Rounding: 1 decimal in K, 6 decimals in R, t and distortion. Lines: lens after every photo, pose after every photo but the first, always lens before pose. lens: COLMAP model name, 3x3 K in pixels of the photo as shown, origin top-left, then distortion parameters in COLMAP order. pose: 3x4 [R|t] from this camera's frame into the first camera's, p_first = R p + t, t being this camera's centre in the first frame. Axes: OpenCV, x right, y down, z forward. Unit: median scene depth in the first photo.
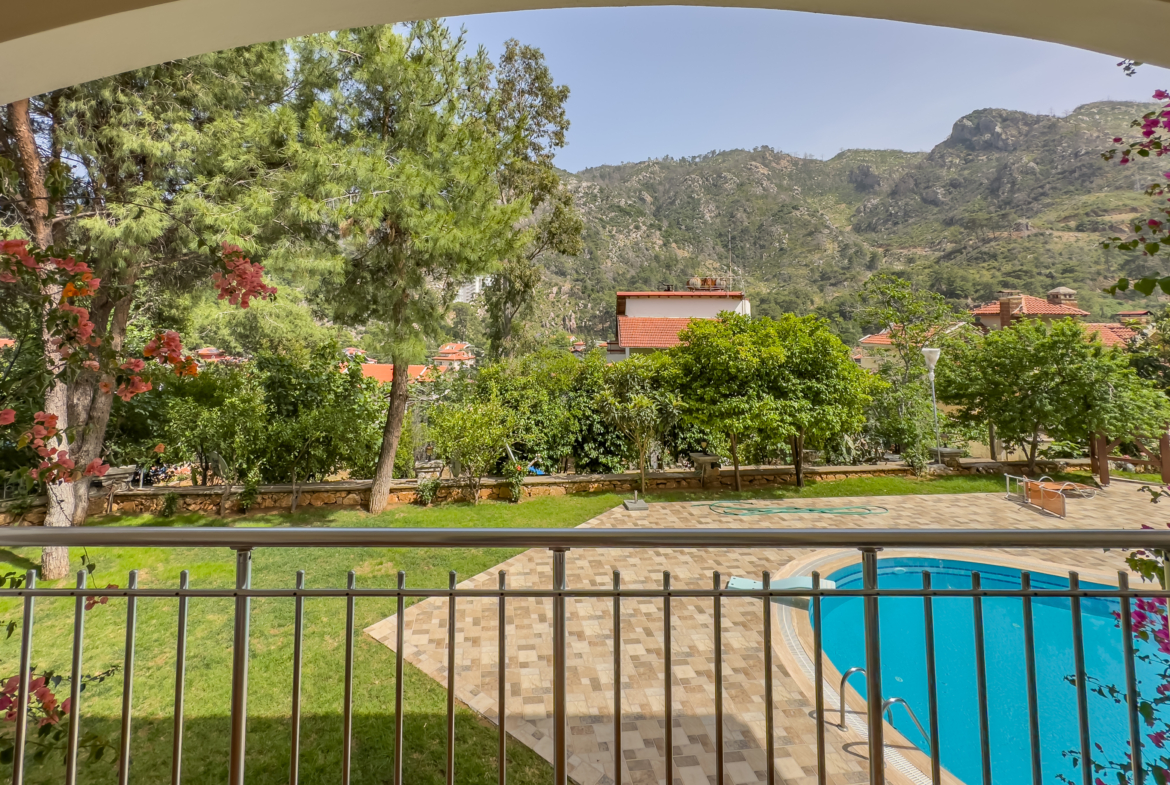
lens RADIAL K [[528.3, 0, 524.0], [0, 528.3, 279.7], [0, 0, 1]] dist [-0.005929, 0.000546]
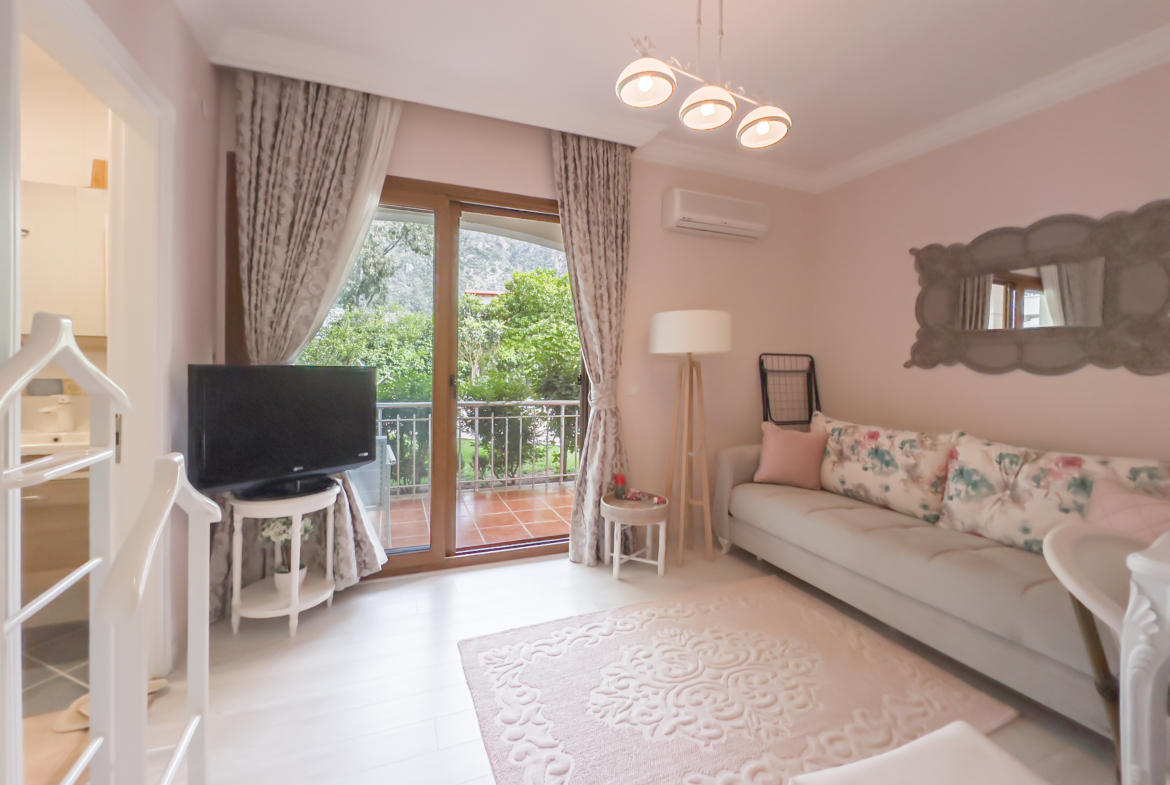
lens RADIAL K [[500.9, 0, 576.1], [0, 500.9, 361.9], [0, 0, 1]] dist [-0.004332, 0.001082]
pose [[0.929589, 0.009547, 0.368473, 0.002058], [-0.038794, 0.996646, 0.072049, 0.090782], [-0.366550, -0.081270, 0.926842, -0.098486]]
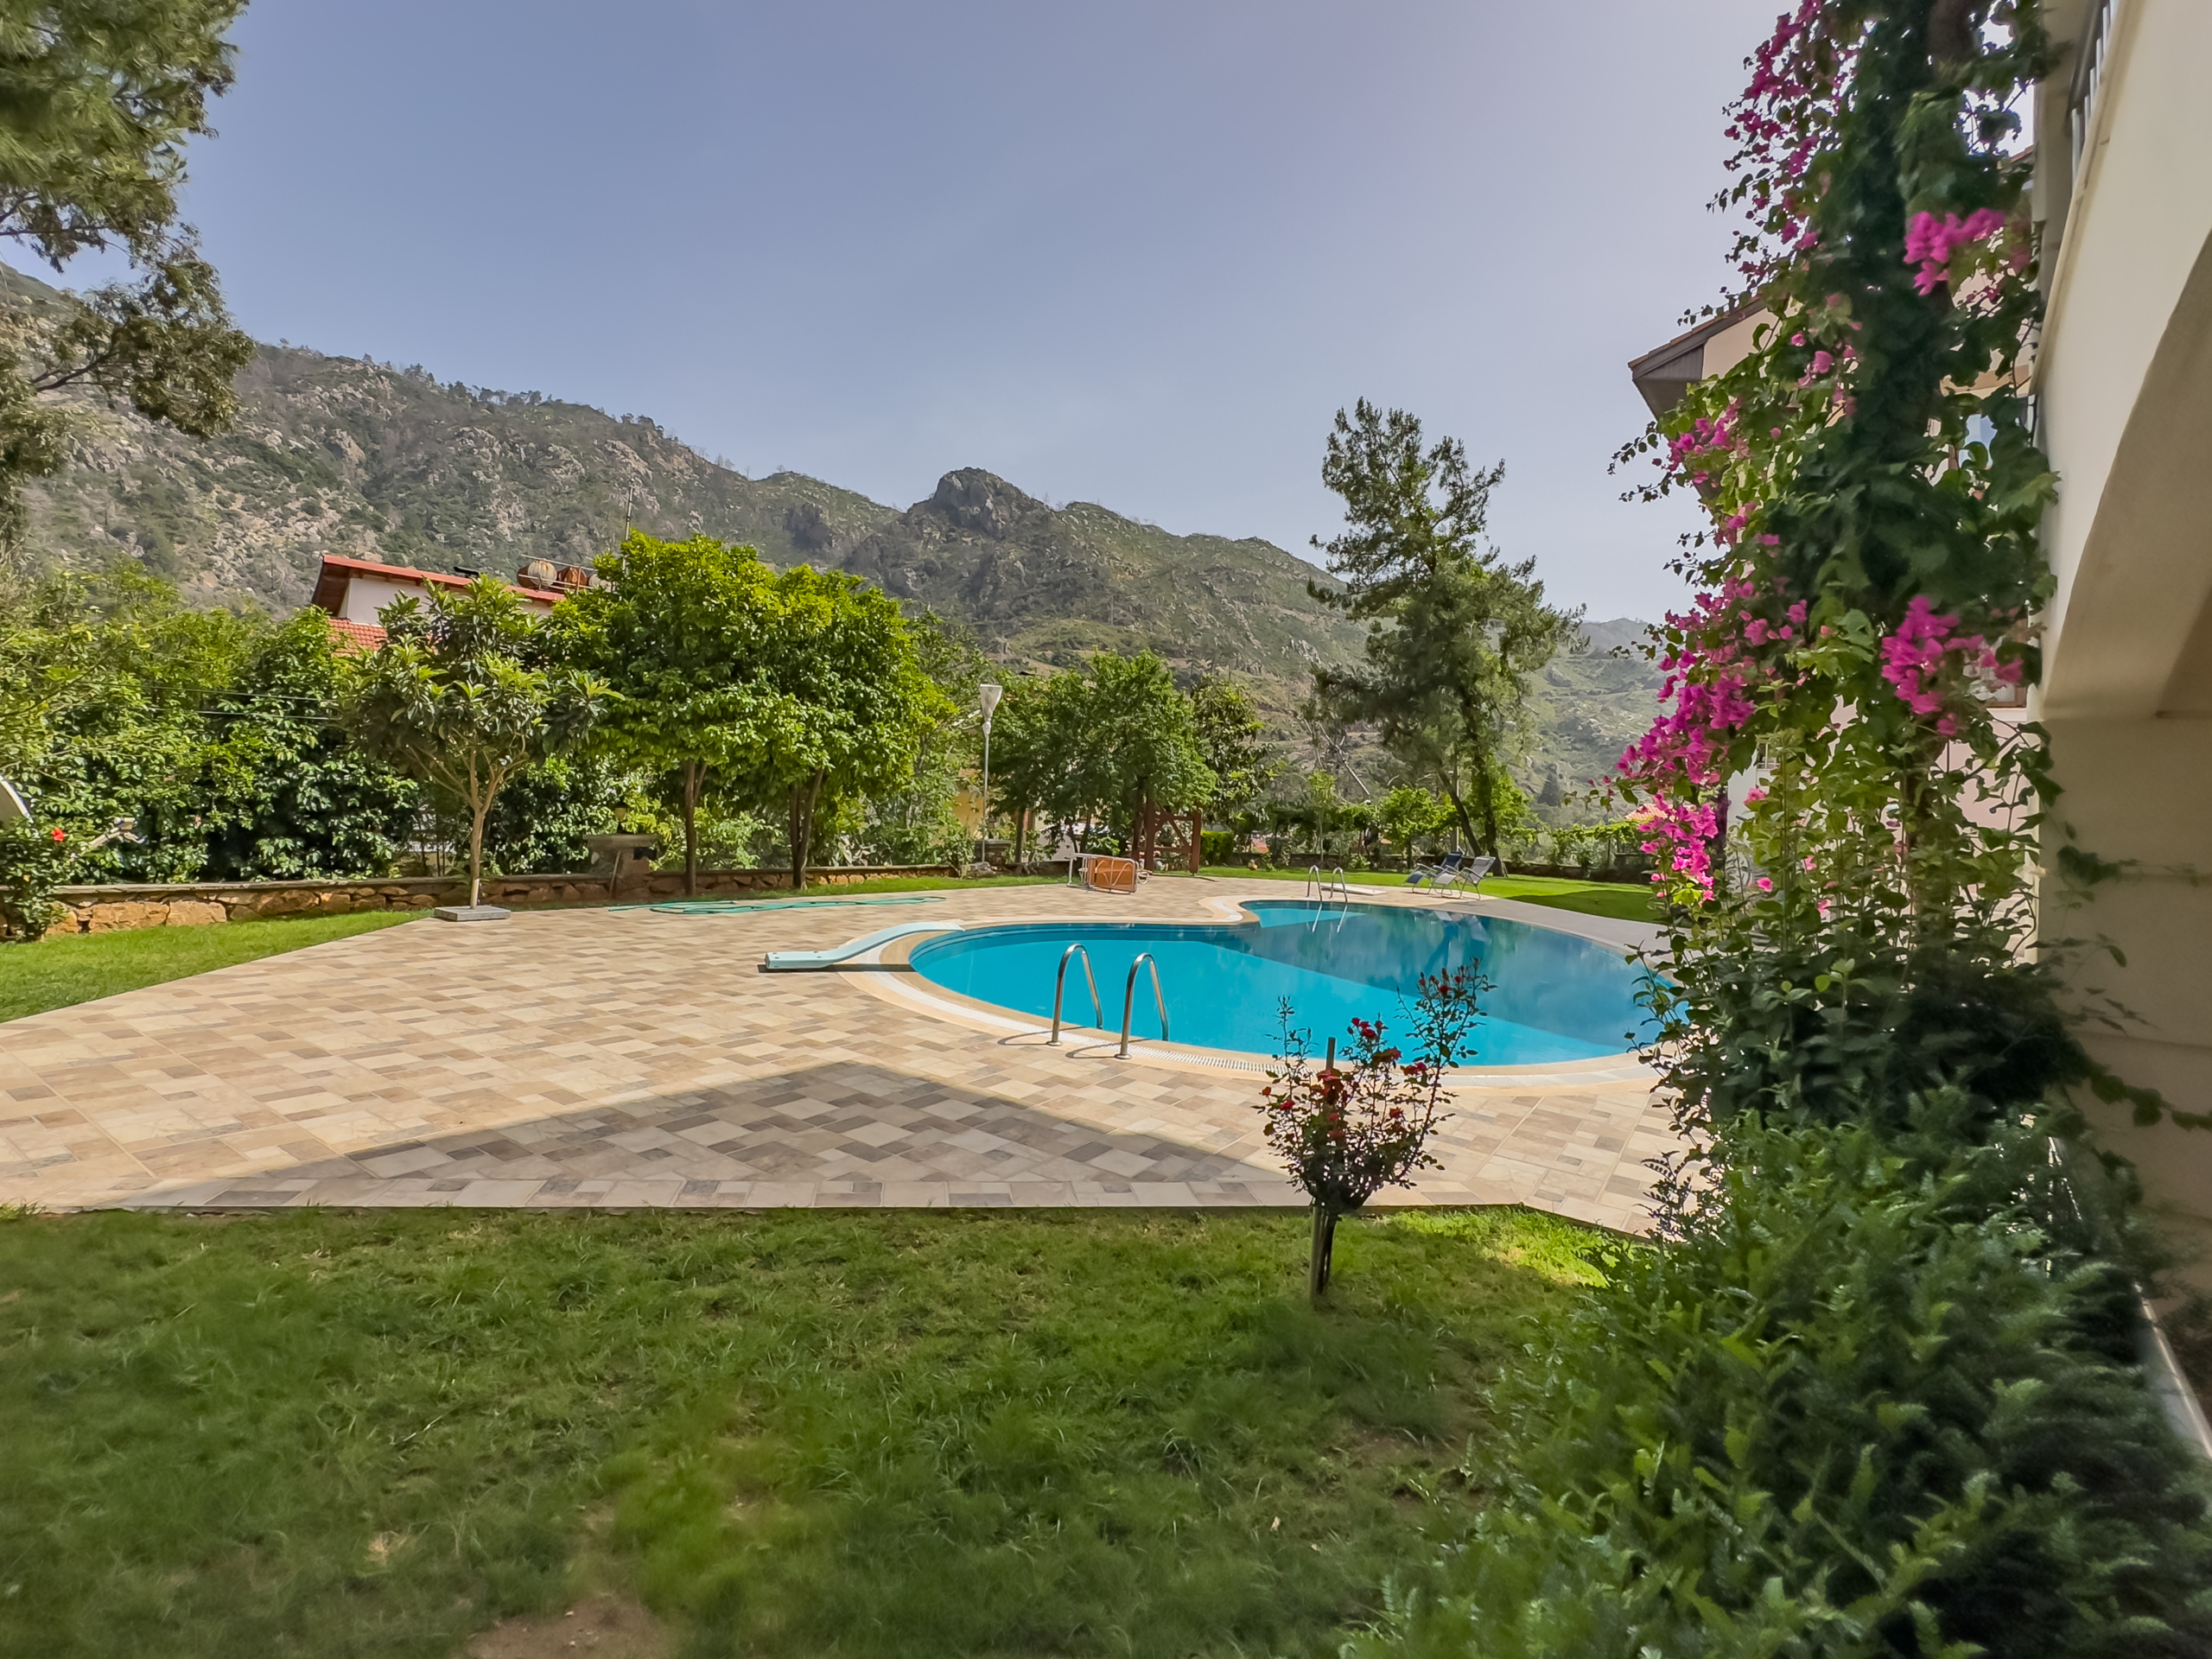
lens RADIAL K [[1019.8, 0, 1133.8], [0, 1019.8, 739.7], [0, 0, 1]] dist [-0.001635, -0.001254]
pose [[0.610500, 0.085691, 0.787367, -0.041664], [-0.126254, 0.991947, -0.010062, 0.091449], [-0.781889, -0.093265, 0.616402, 0.049033]]
